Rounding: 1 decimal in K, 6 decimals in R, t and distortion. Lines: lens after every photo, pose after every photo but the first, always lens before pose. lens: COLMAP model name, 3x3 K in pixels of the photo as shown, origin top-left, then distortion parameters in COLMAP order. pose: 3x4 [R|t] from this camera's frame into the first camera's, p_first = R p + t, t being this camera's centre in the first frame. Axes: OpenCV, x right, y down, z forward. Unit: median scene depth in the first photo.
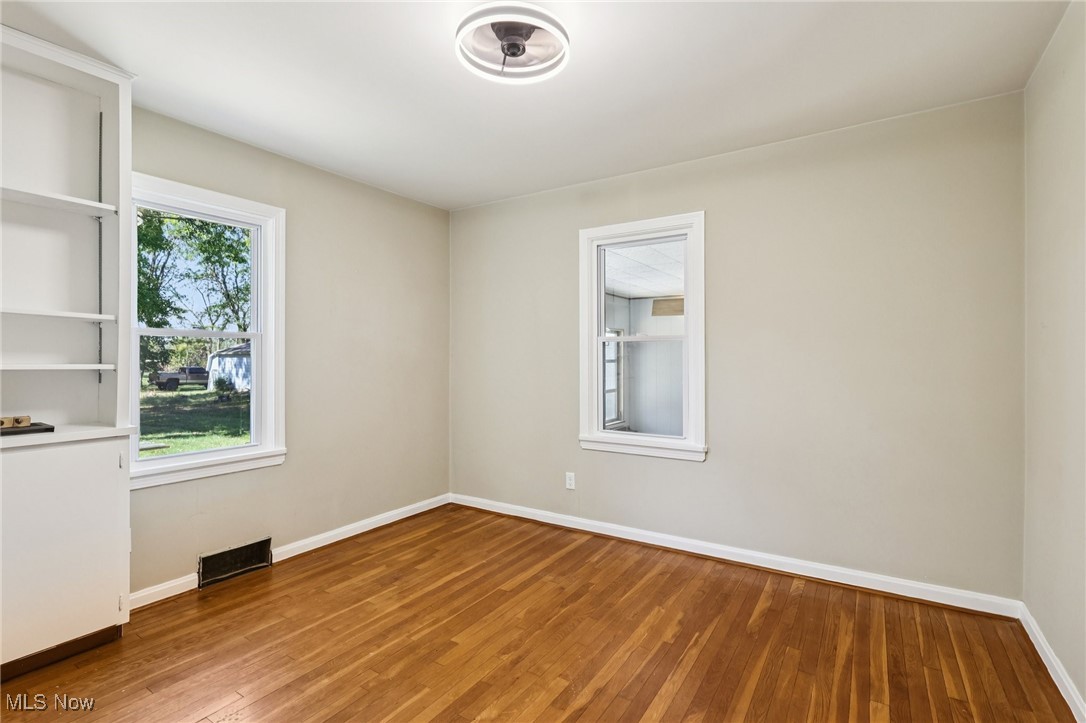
lens RADIAL K [[505.4, 0, 543.0], [0, 505.4, 361.5], [0, 0, 1]] dist [-0.001699, -0.000203]
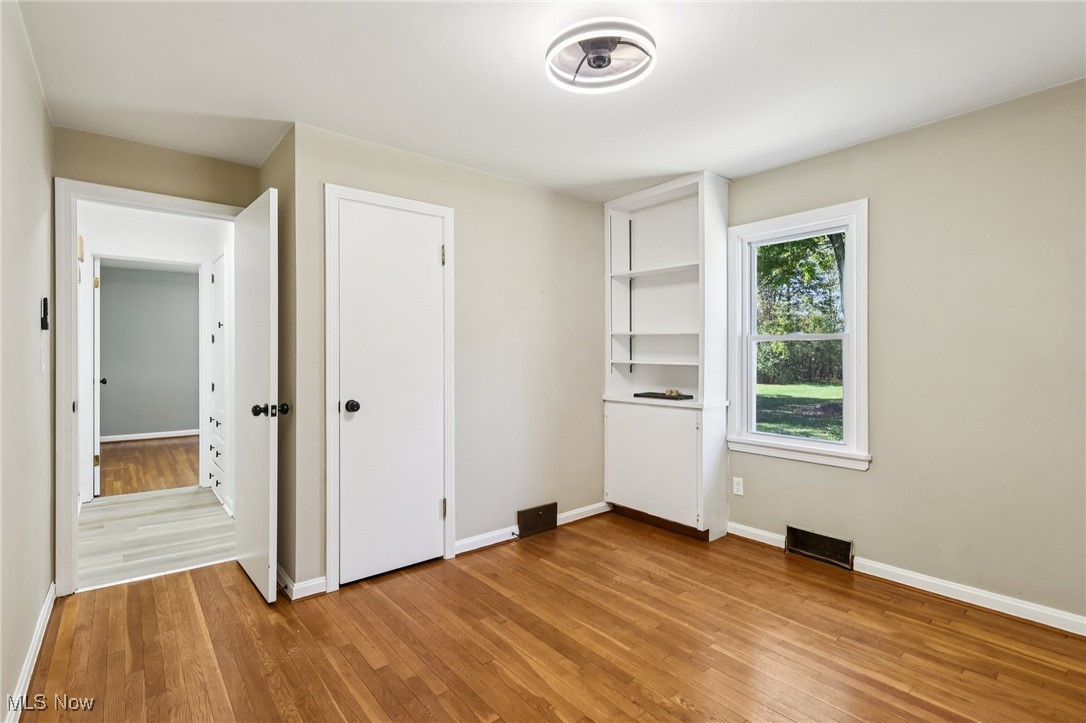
lens RADIAL K [[521.0, 0, 536.4], [0, 521.0, 355.8], [0, 0, 1]] dist [-0.002323, 0.000089]
pose [[-0.313784, 0.001928, -0.949493, 0.656643], [0.000689, 0.999998, 0.001803, -0.013996], [0.949494, -0.000088, -0.313784, 0.803361]]
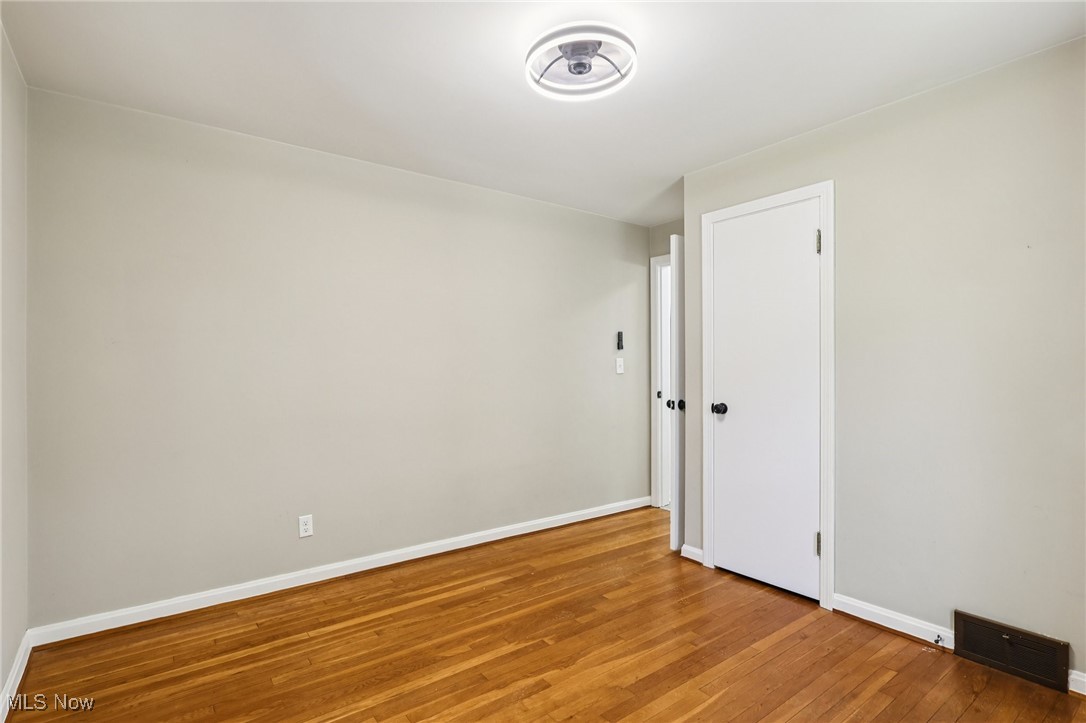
lens RADIAL K [[525.8, 0, 513.1], [0, 525.8, 365.5], [0, 0, 1]] dist [0.001516, 0.000924]
pose [[-0.926812, 0.004471, 0.375499, -0.221893], [0.005451, 0.999984, 0.001547, -0.010361], [-0.375486, 0.003480, -0.926822, 1.366498]]
